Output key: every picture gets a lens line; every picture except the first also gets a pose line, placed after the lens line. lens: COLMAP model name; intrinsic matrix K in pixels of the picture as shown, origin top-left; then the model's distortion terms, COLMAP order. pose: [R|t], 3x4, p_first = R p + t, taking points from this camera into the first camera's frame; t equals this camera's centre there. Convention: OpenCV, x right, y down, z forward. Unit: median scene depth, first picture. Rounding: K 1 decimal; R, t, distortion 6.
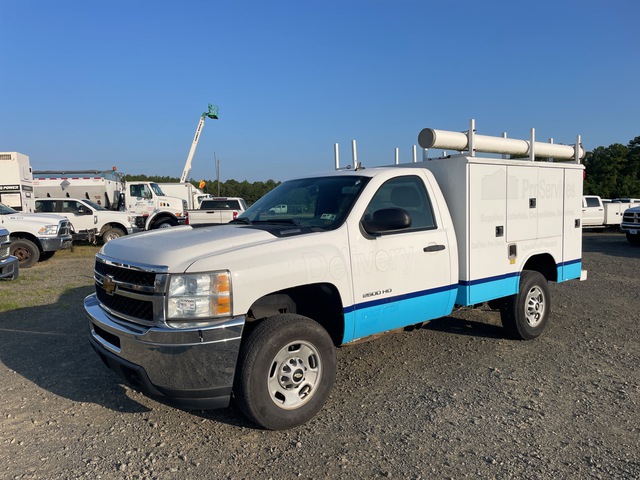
lens RADIAL K [[525.3, 0, 320.0], [0, 525.3, 240.0], [0, 0, 1]] dist [0.099982, -0.003188]
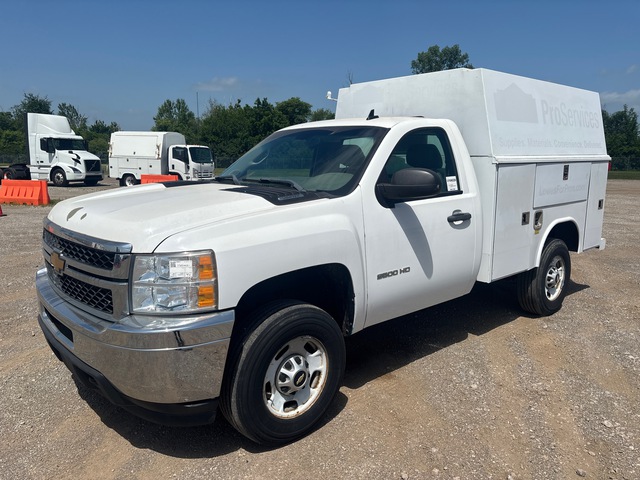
lens RADIAL K [[543.2, 0, 334.1], [0, 543.2, 241.1], [0, 0, 1]] dist [0.006411, 0.001603]
pose [[0.997918, 0.013609, 0.063039, -0.037828], [-0.019568, 0.995294, 0.094903, -0.026623], [-0.061450, -0.095939, 0.993489, 0.168669]]
